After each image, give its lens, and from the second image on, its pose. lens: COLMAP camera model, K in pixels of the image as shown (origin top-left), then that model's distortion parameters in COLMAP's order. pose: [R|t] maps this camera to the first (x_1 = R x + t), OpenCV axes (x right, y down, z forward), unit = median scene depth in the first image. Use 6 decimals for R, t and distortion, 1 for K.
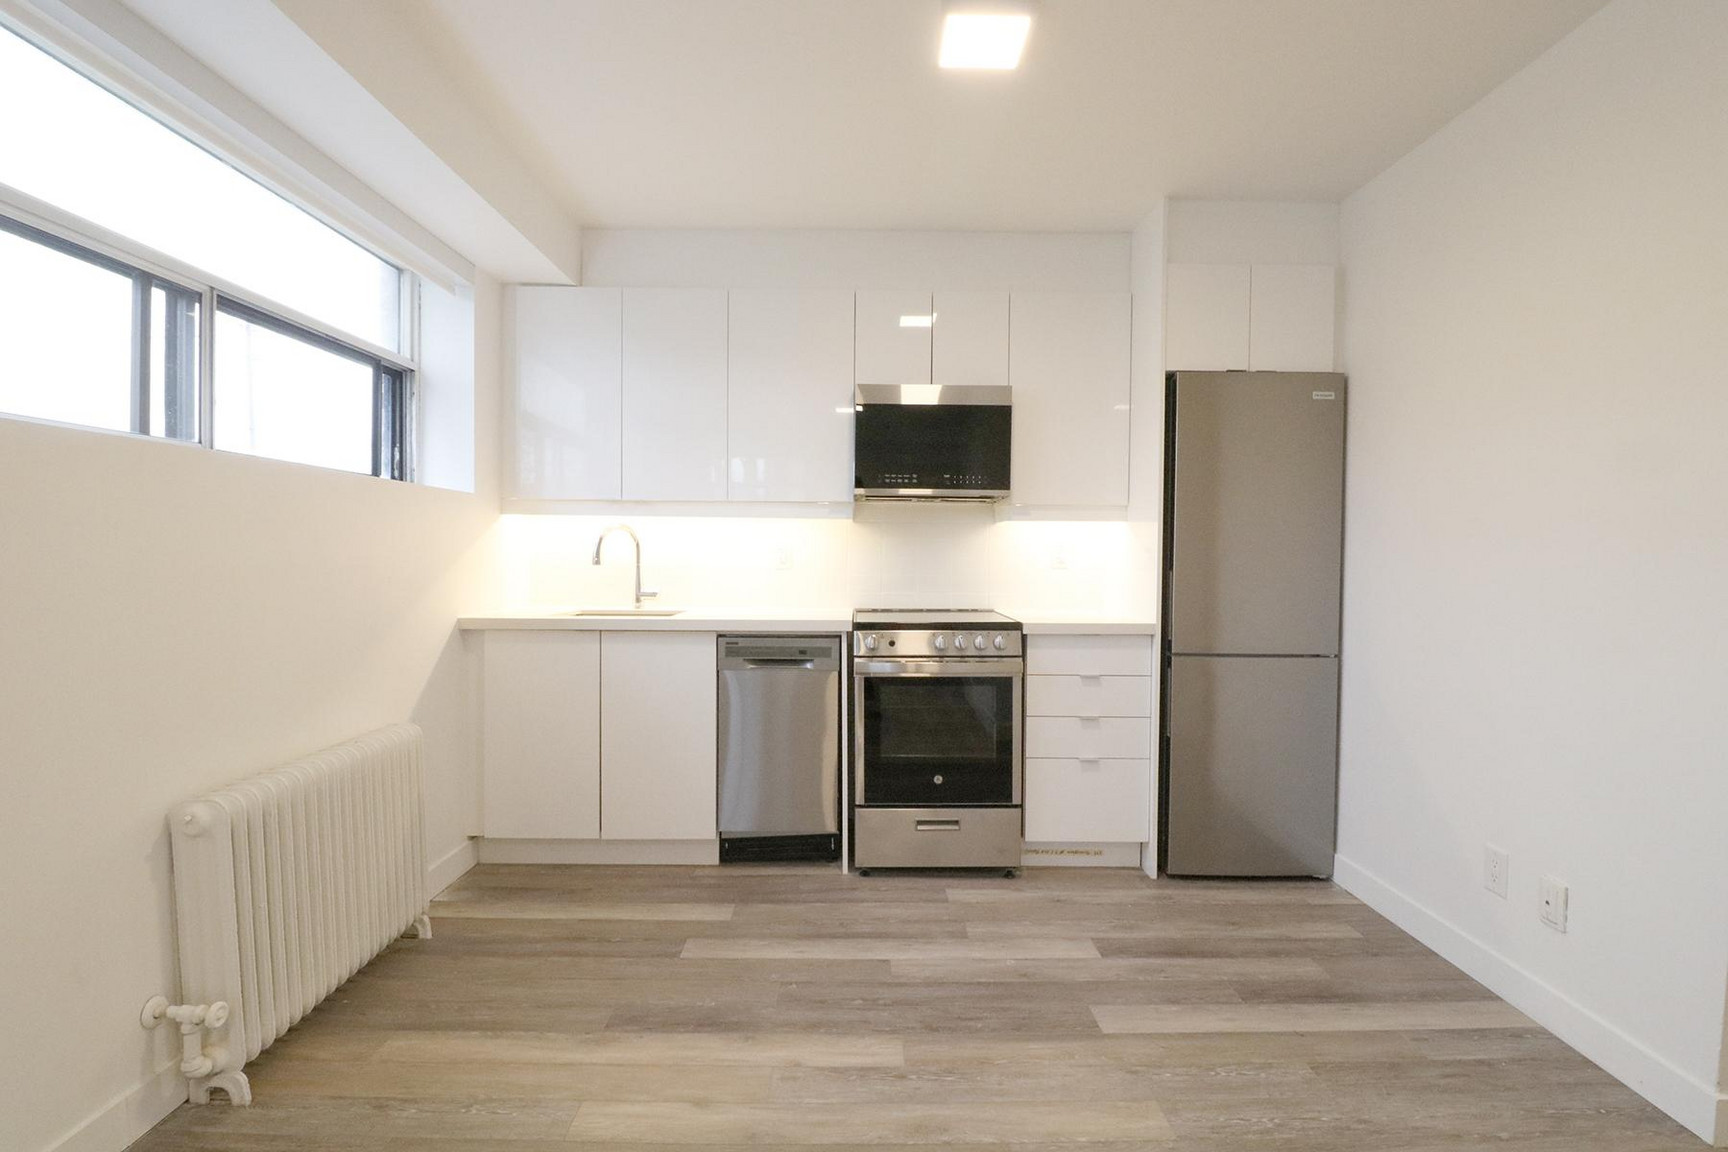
lens RADIAL K [[811.5, 0, 862.2], [0, 811.5, 570.8], [0, 0, 1]] dist [-0.005566, -0.010406]
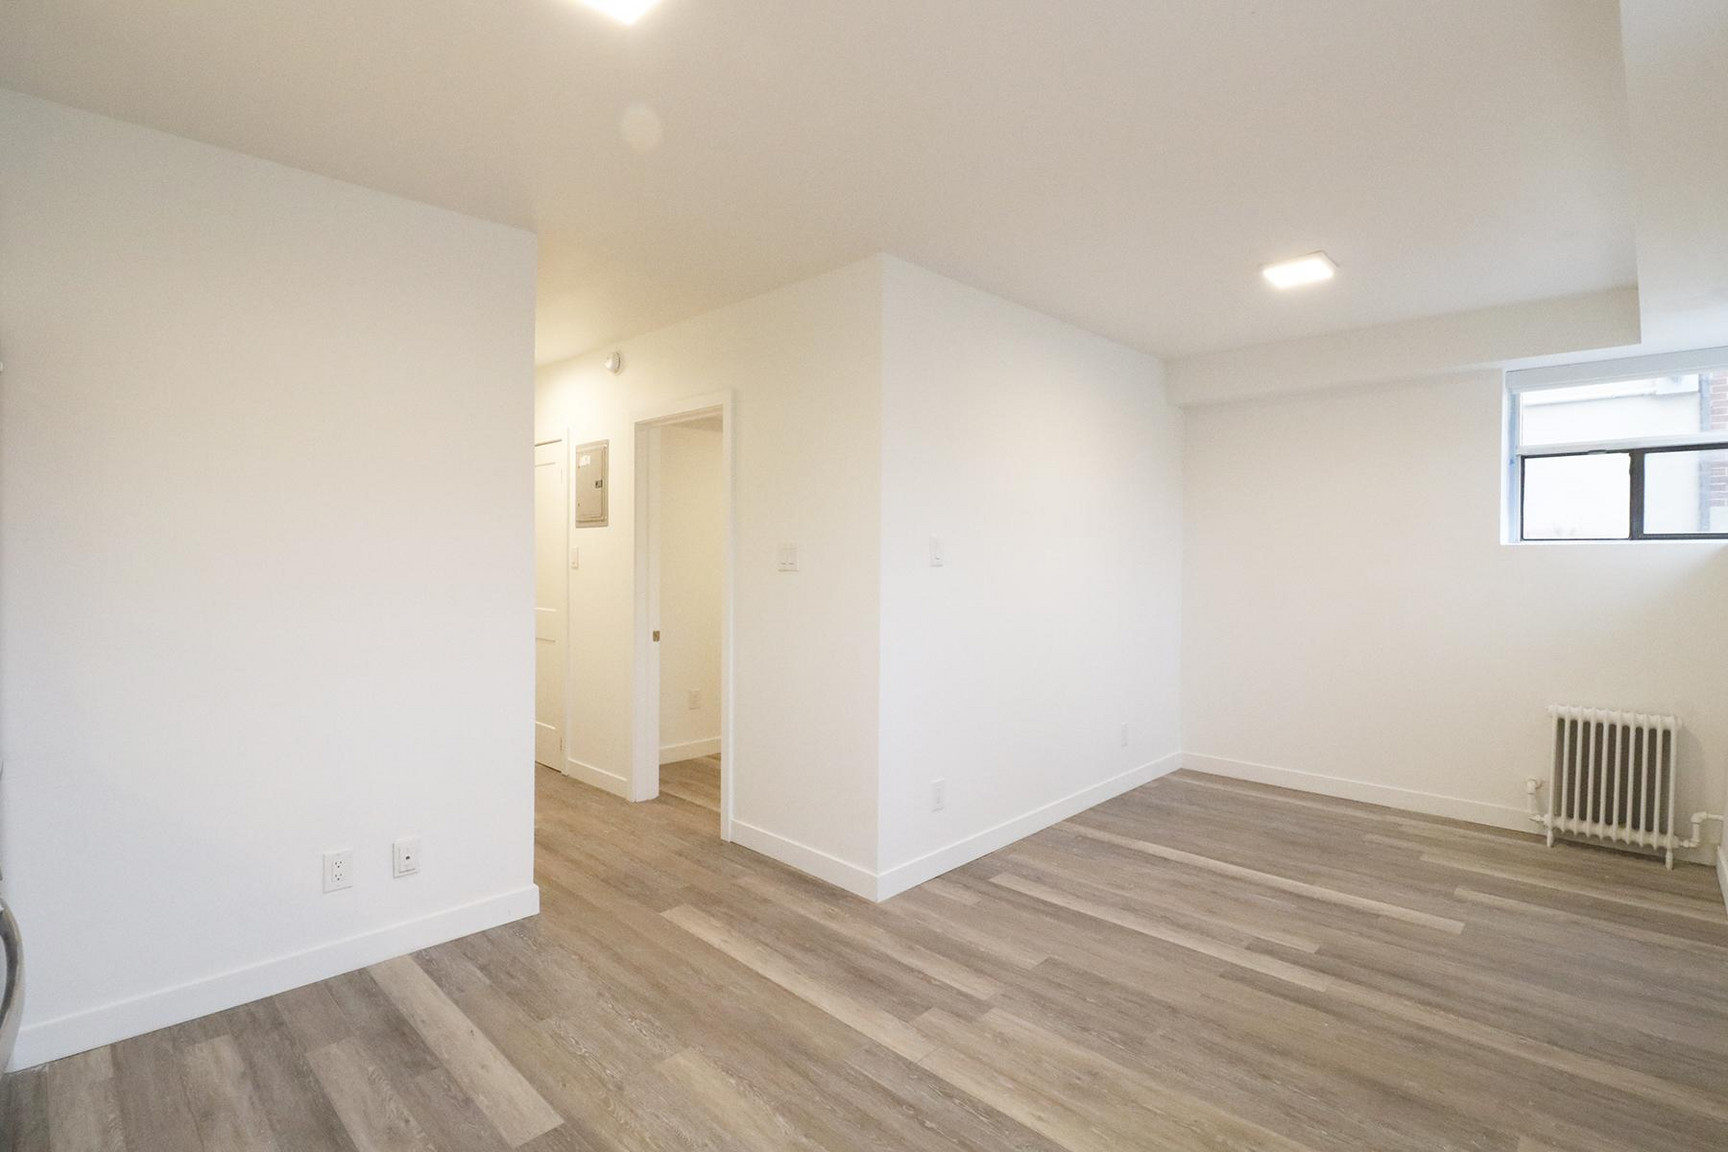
lens RADIAL K [[811.5, 0, 859.8], [0, 811.5, 564.2], [0, 0, 1]] dist [-0.005566, -0.010406]
pose [[-0.703462, -0.008817, 0.710678, -0.545077], [0.018140, 0.999375, 0.030354, -0.080861], [-0.710501, 0.034244, -0.702862, 1.282624]]
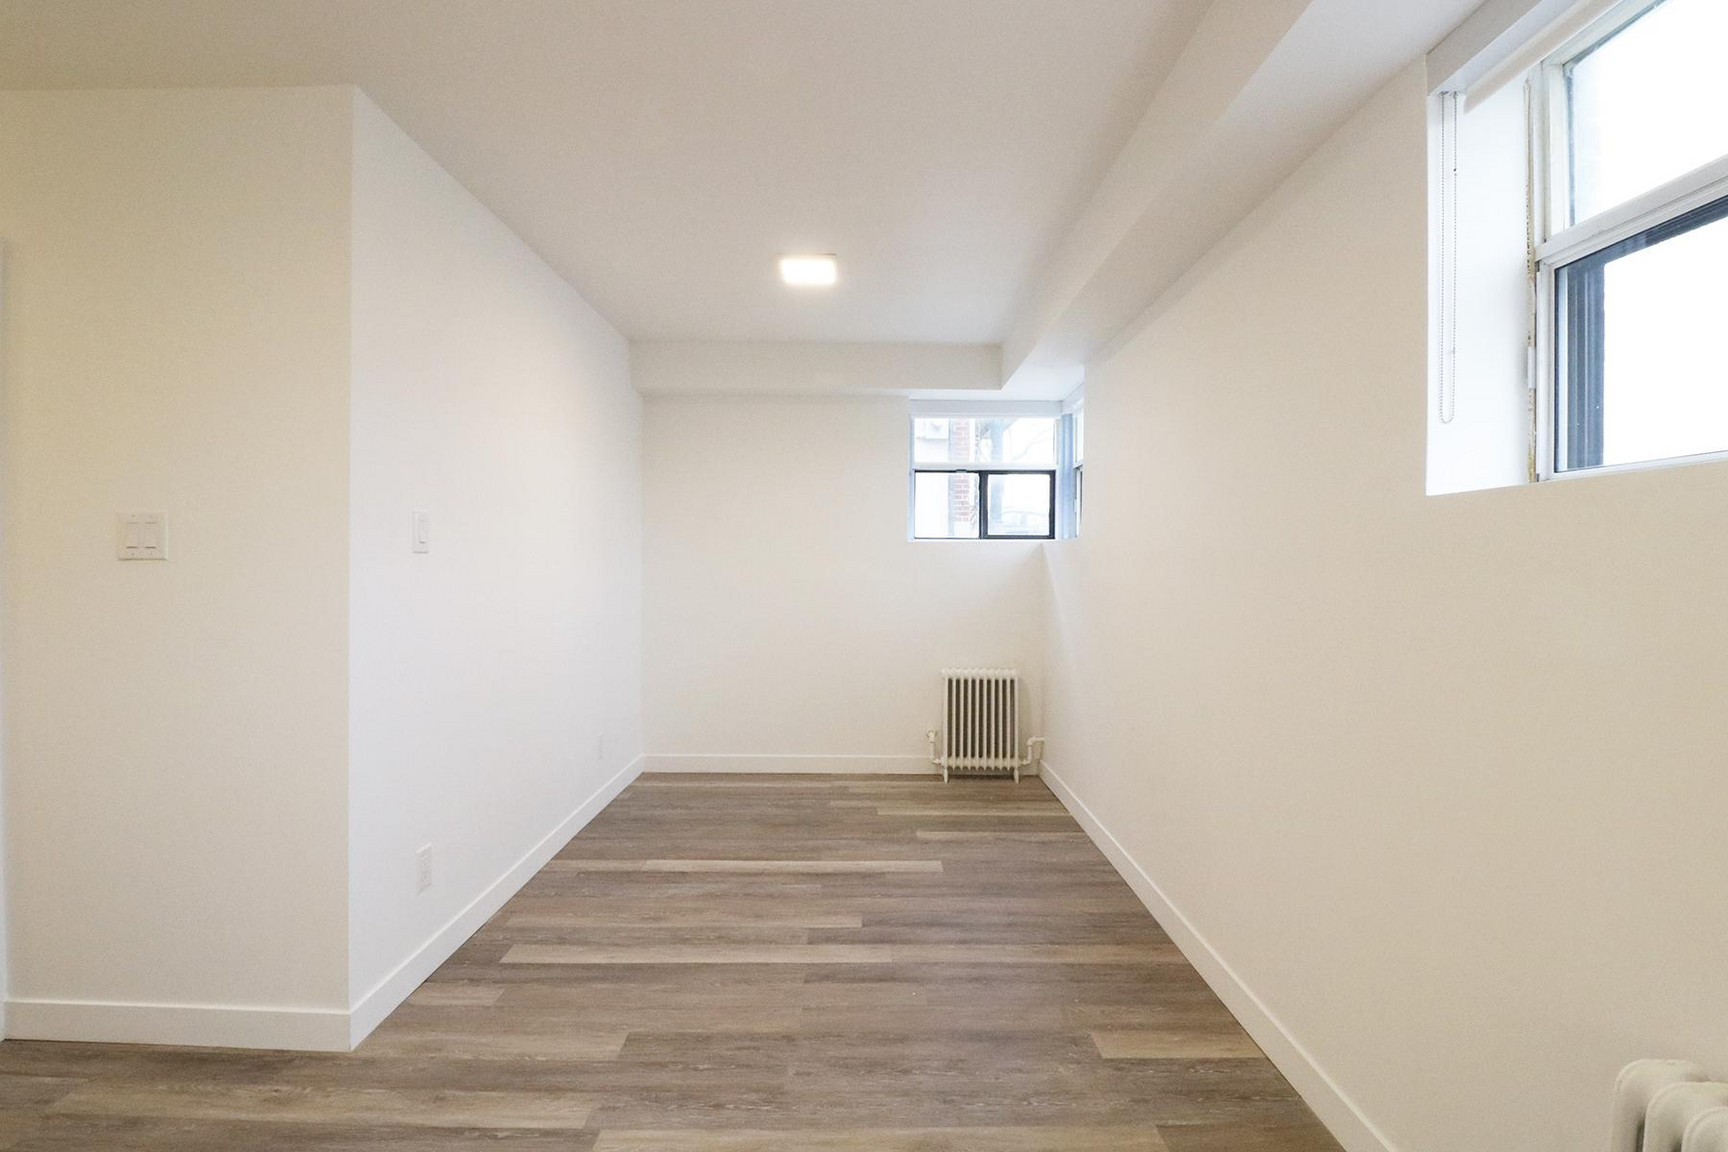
lens RADIAL K [[811.5, 0, 862.2], [0, 811.5, 569.1], [0, 0, 1]] dist [-0.005566, -0.010406]
pose [[-0.999959, -0.005138, 0.007446, -0.182238], [-0.004855, 0.999280, 0.037629, -0.051348], [-0.007634, 0.037592, -0.999264, 1.204925]]
